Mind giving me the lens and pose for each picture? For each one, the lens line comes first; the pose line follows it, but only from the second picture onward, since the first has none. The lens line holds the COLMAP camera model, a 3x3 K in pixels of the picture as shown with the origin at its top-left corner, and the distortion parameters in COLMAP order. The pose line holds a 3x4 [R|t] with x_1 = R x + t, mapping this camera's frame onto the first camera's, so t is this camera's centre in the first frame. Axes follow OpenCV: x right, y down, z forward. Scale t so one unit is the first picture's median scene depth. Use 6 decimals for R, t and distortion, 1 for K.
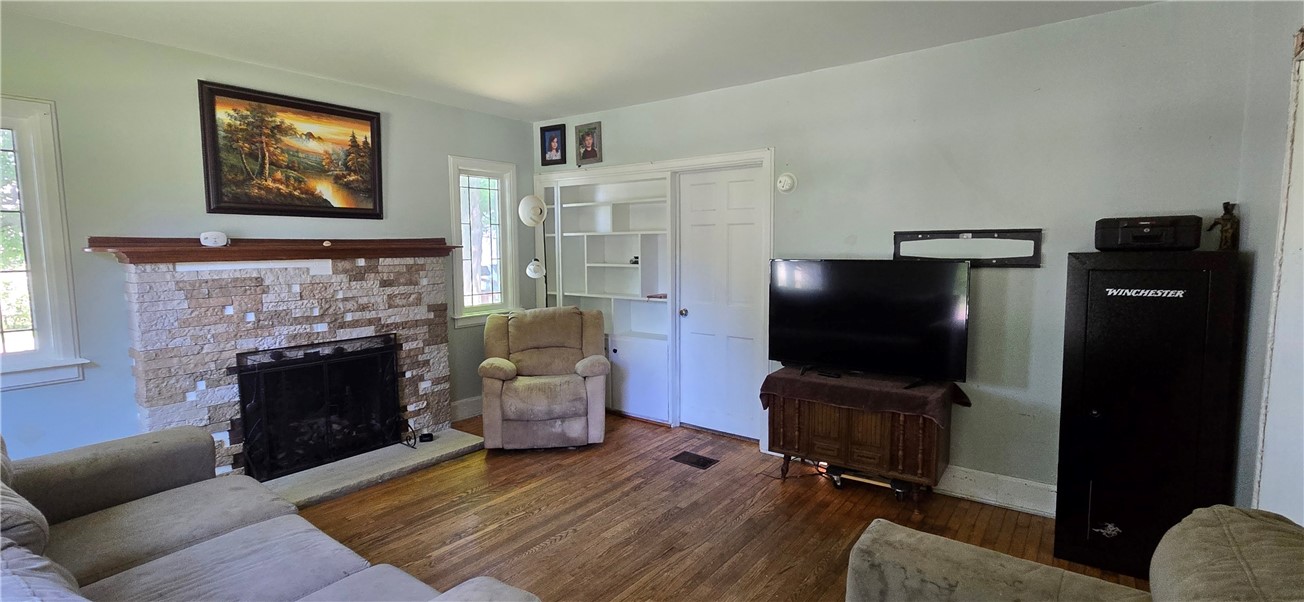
lens RADIAL K [[602.1, 0, 642.8], [0, 602.1, 300.7], [0, 0, 1]] dist [0.004092, 0.000398]
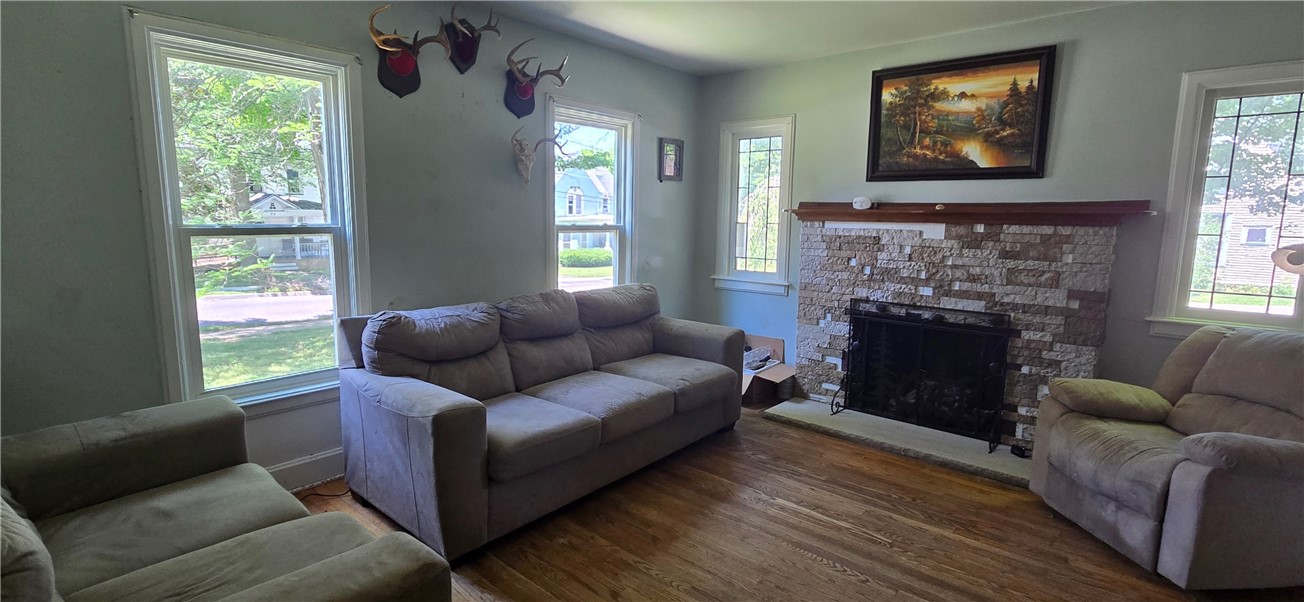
lens RADIAL K [[602.1, 0, 643.0], [0, 602.1, 300.2], [0, 0, 1]] dist [0.004092, 0.000398]
pose [[-0.075388, 0.148468, -0.986039, 0.501489], [-0.106364, 0.982015, 0.155994, -0.047992], [0.991465, 0.116639, -0.058241, 0.597872]]
